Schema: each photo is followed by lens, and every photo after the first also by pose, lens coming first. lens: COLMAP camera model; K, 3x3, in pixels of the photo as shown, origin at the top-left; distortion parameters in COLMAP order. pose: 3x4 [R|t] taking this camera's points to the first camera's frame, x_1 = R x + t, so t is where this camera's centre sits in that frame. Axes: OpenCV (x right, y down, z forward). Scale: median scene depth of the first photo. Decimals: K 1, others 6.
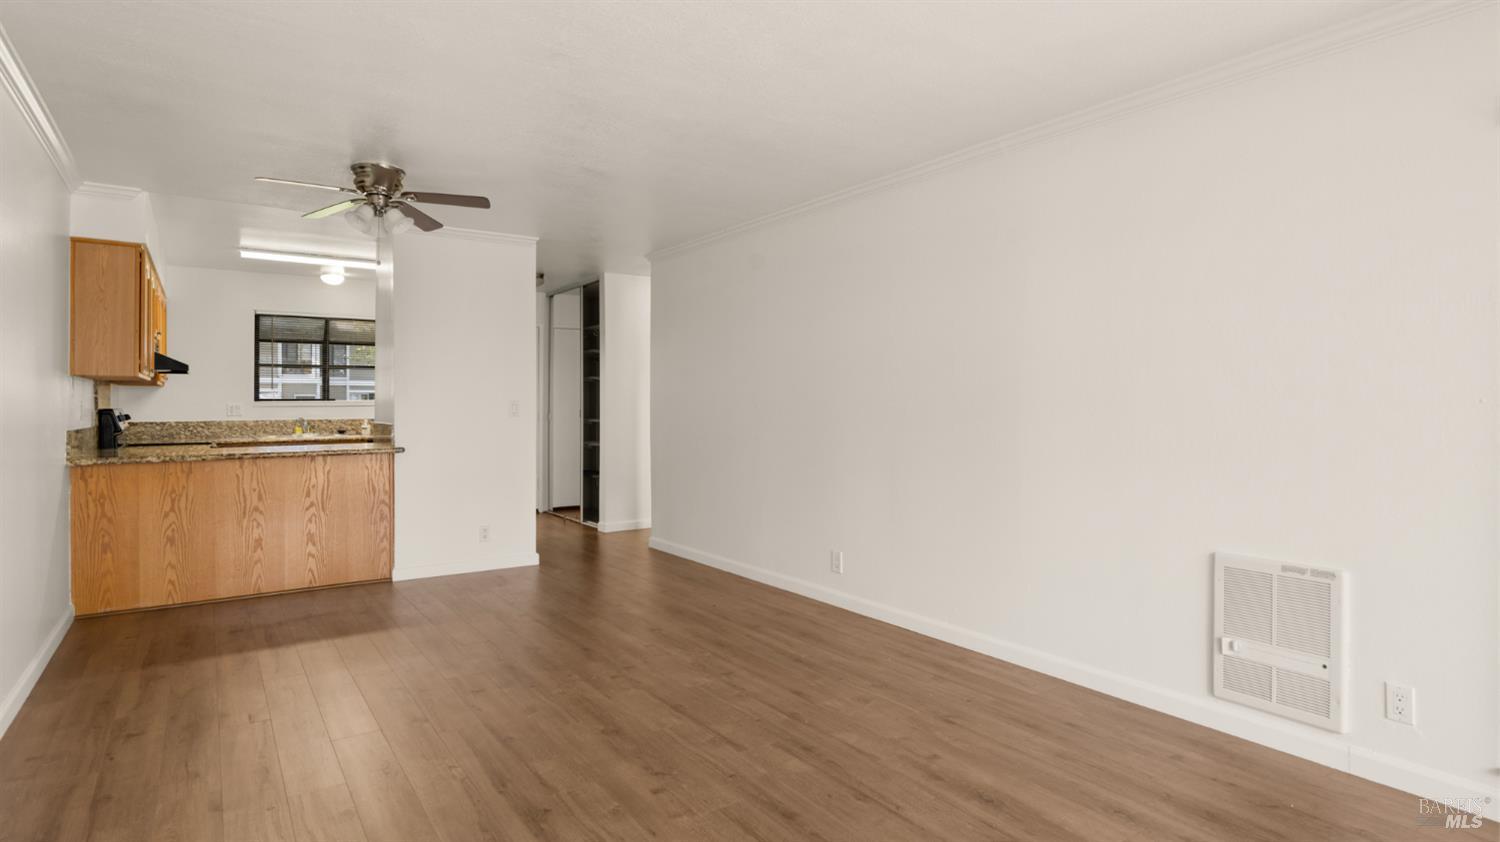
lens RADIAL K [[791.0, 0, 751.2], [0, 791.0, 414.8], [0, 0, 1]] dist [0.001541, 0.001112]
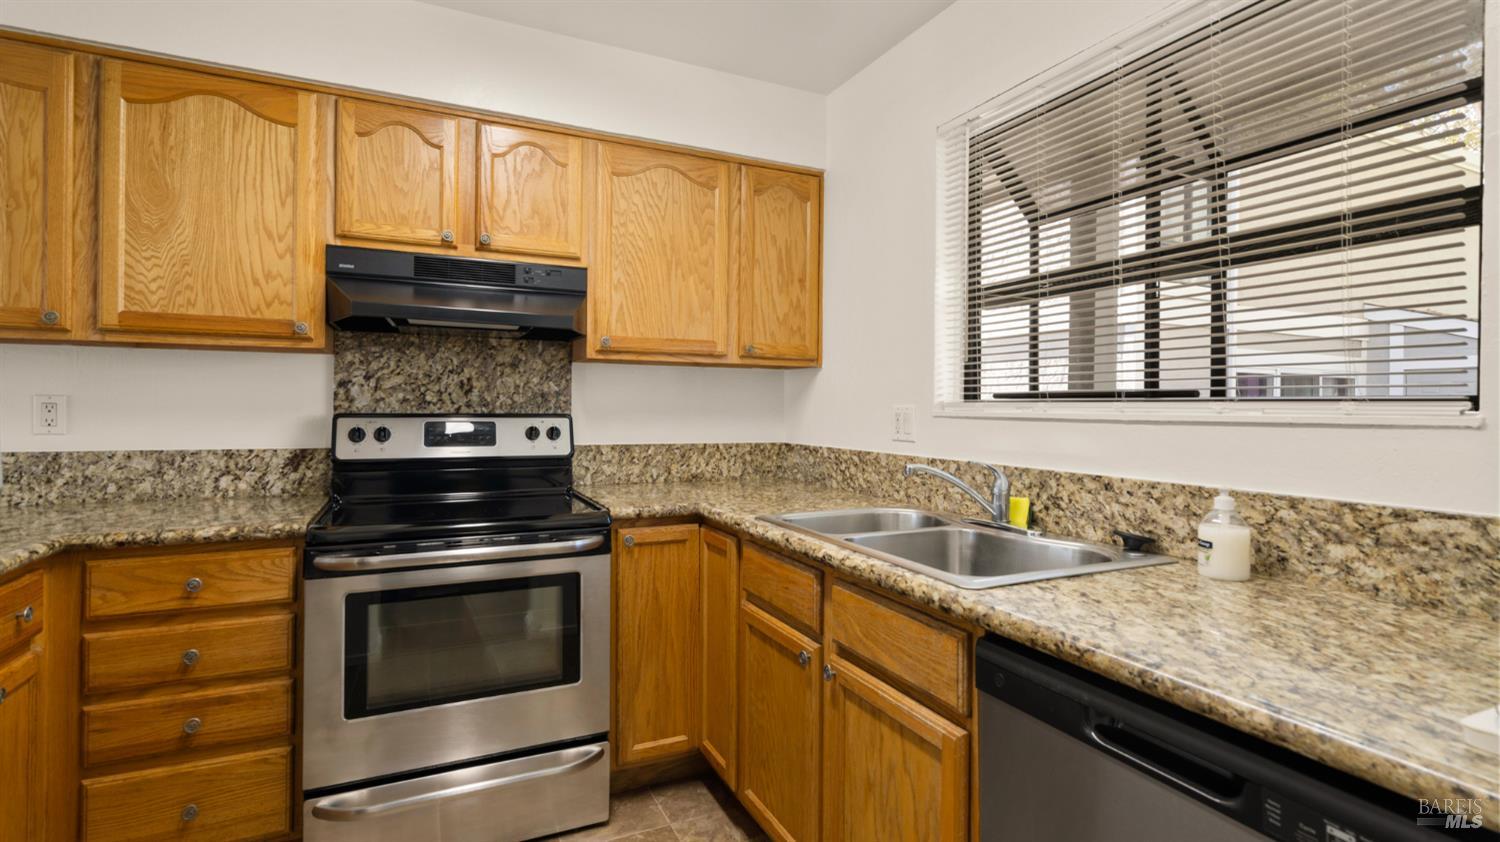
lens RADIAL K [[693.2, 0, 744.0], [0, 693.2, 411.9], [0, 0, 1]] dist [-0.001179, 0.000741]
pose [[-0.168304, 0.008953, -0.985694, -0.474957], [-0.022506, 0.999663, 0.012923, -0.020742], [0.985478, 0.024359, -0.168046, 1.407587]]
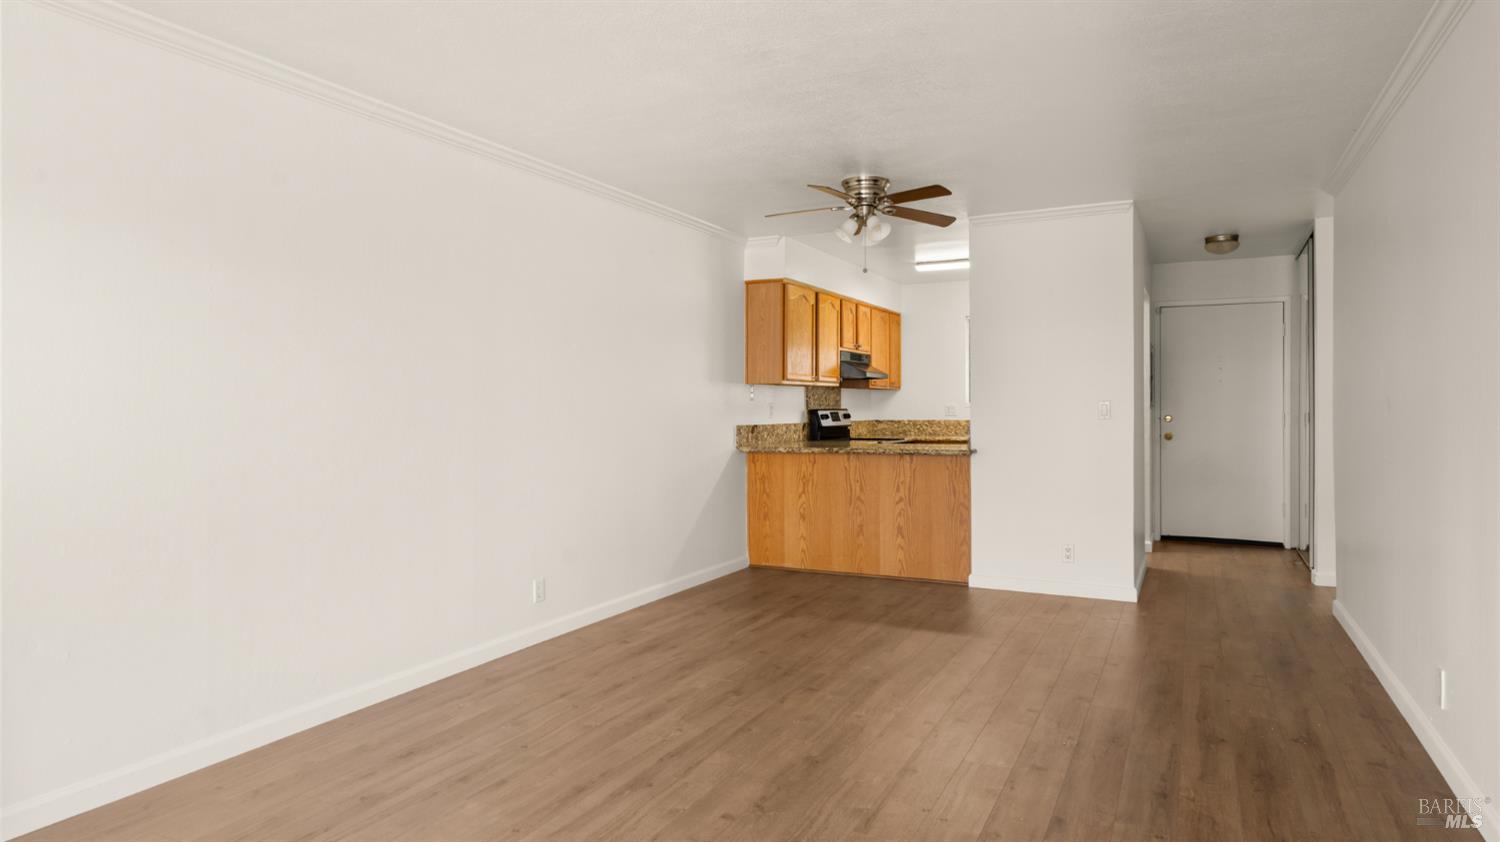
lens RADIAL K [[889.2, 0, 750.0], [0, 889.2, 421.0], [0, 0, 1]] dist [0.001138, 0.000479]
pose [[0.471274, 0.014975, -0.881860, 0.417234], [-0.008850, 0.999886, 0.012250, -0.005562], [0.881943, 0.002031, 0.471352, 0.263879]]
